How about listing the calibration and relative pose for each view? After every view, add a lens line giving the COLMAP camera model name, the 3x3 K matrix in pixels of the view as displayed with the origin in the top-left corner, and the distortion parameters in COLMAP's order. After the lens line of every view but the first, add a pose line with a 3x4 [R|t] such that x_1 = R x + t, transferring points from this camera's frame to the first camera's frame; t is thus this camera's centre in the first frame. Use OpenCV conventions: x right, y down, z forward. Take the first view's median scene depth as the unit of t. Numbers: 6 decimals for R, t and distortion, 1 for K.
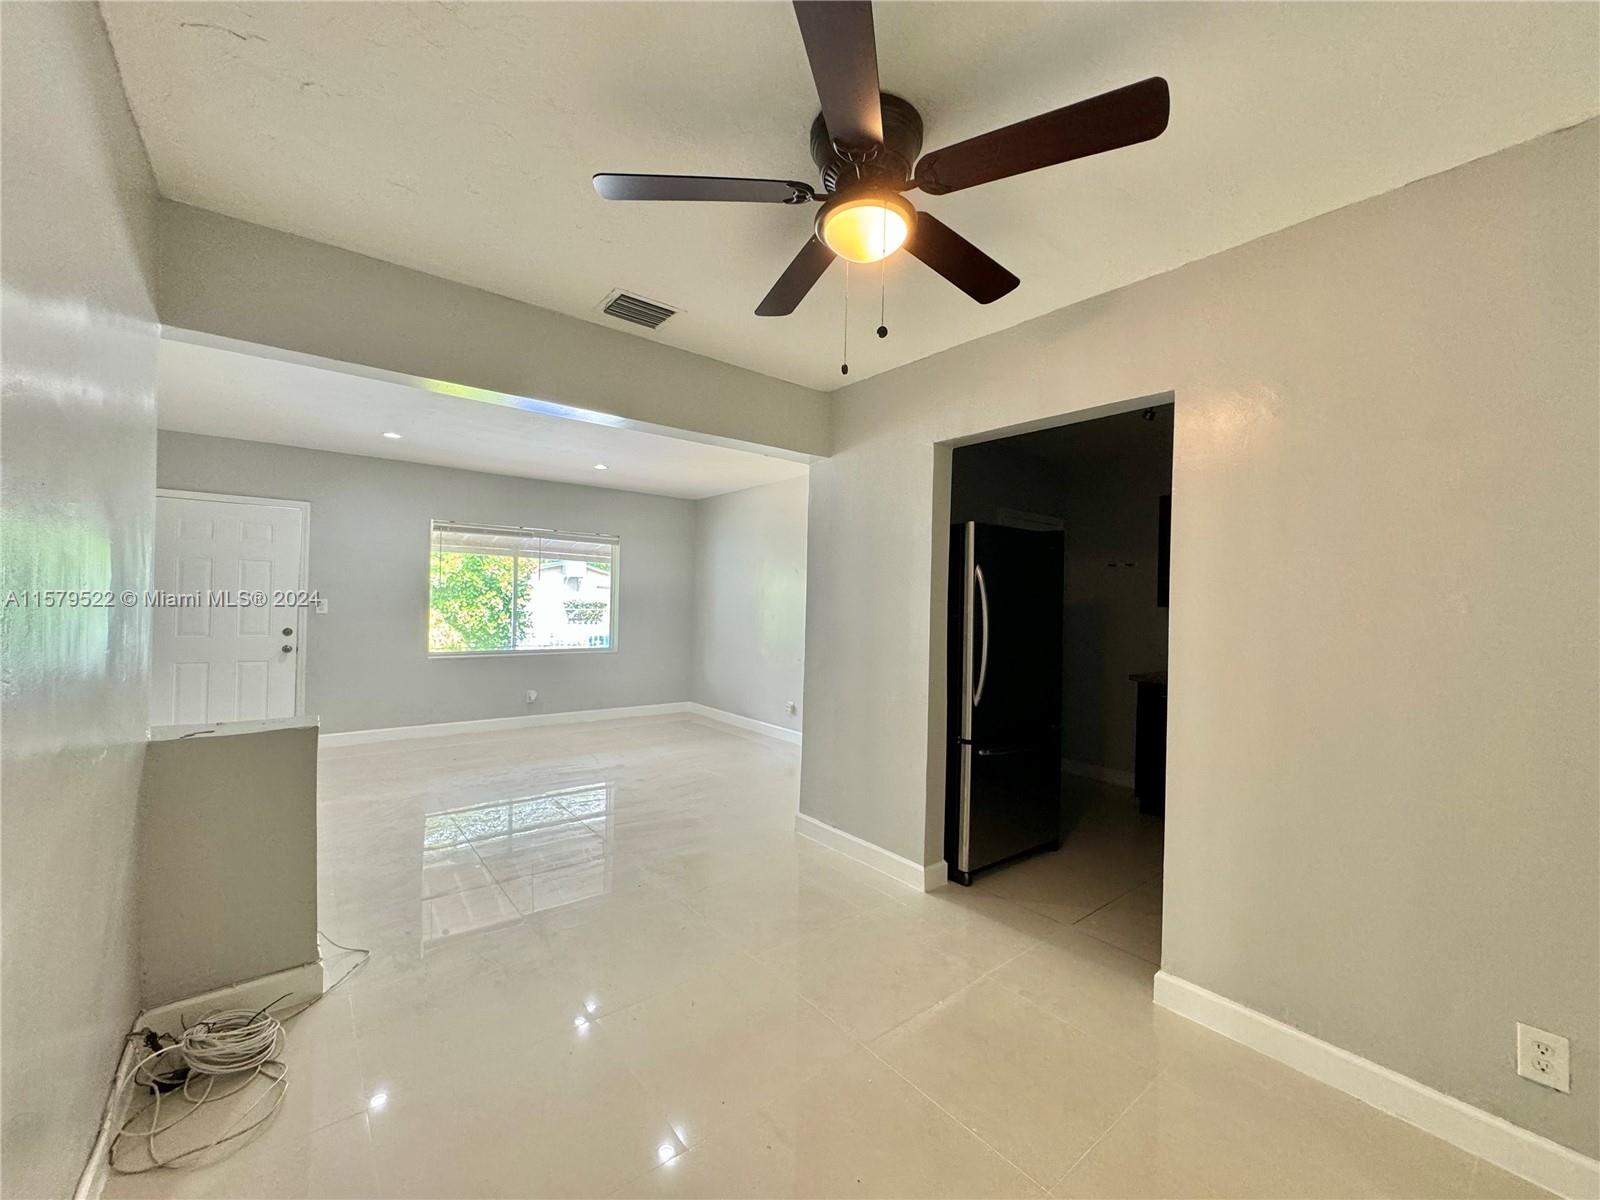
lens RADIAL K [[635.3, 0, 800.0], [0, 635.3, 600.0], [0, 0, 1]] dist [0.000027, 0.000237]
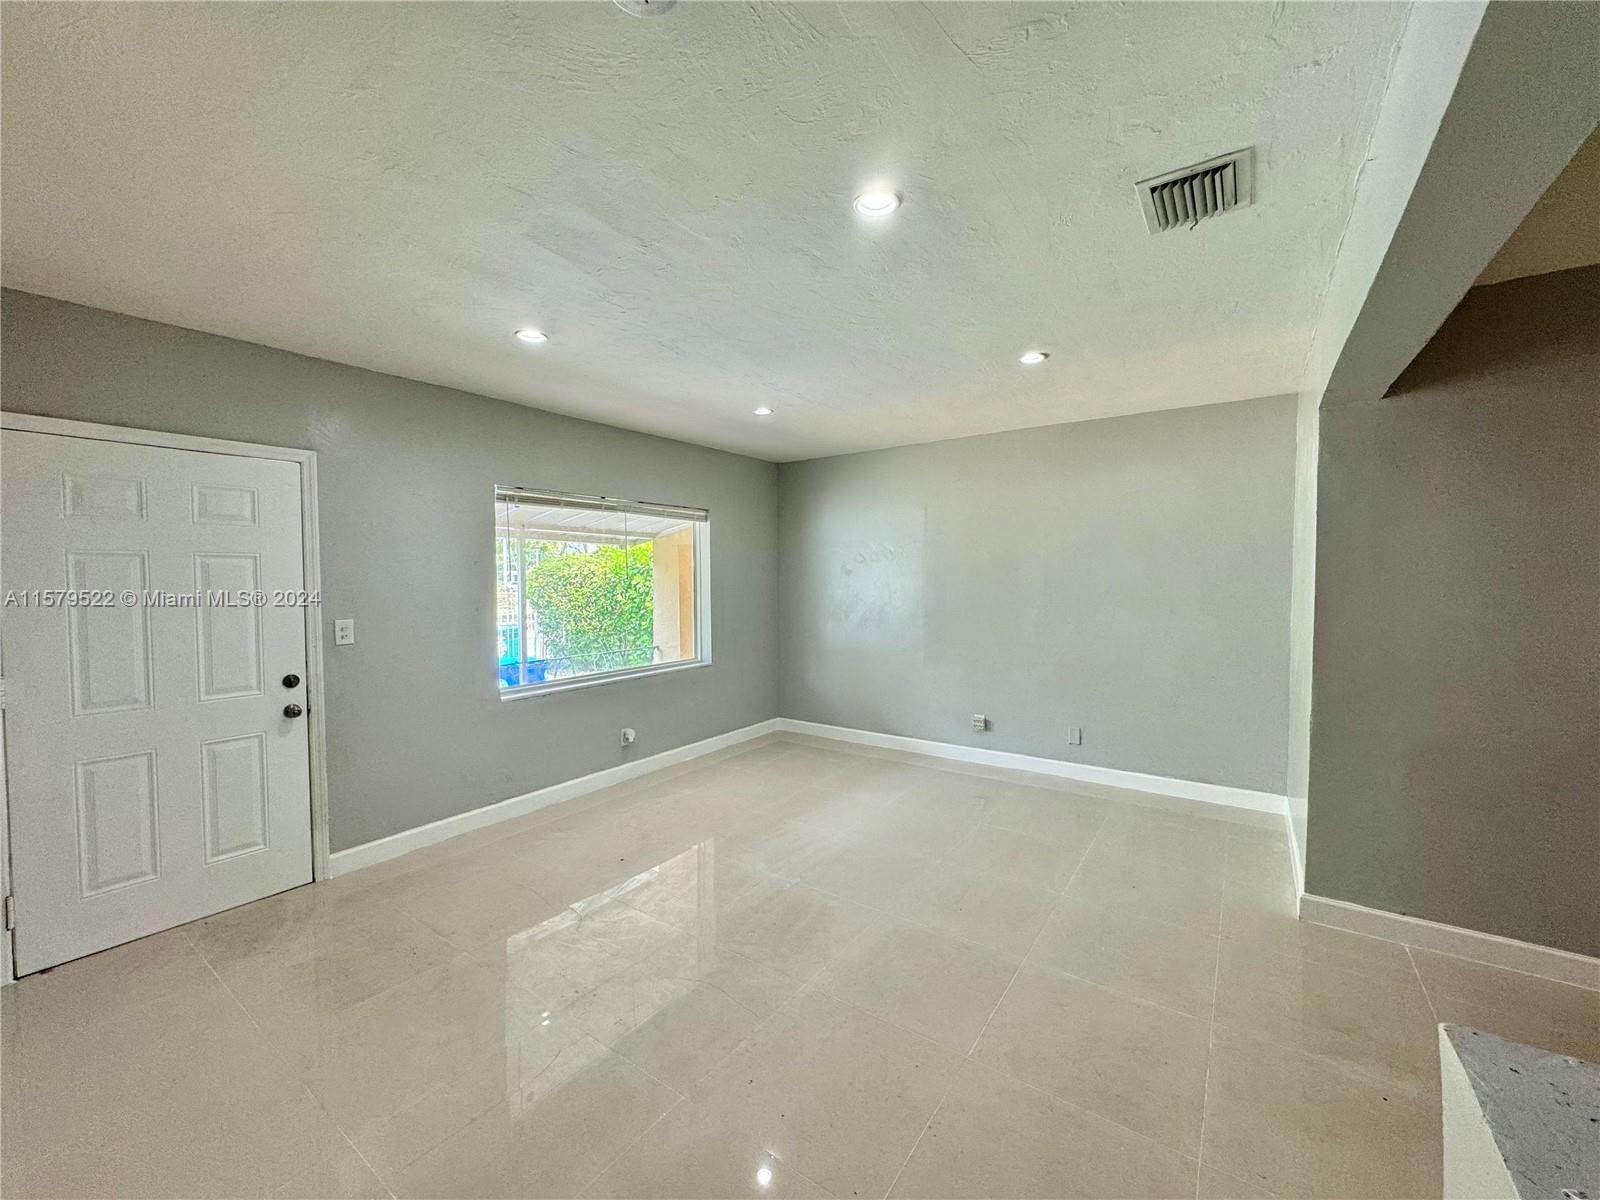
lens RADIAL K [[635.3, 0, 800.0], [0, 635.3, 600.0], [0, 0, 1]] dist [0.000027, 0.000237]
pose [[0.955760, -0.036492, 0.291875, -0.472461], [0.021871, 0.998344, 0.053199, -0.037420], [-0.293334, -0.044462, 0.954976, 0.290999]]
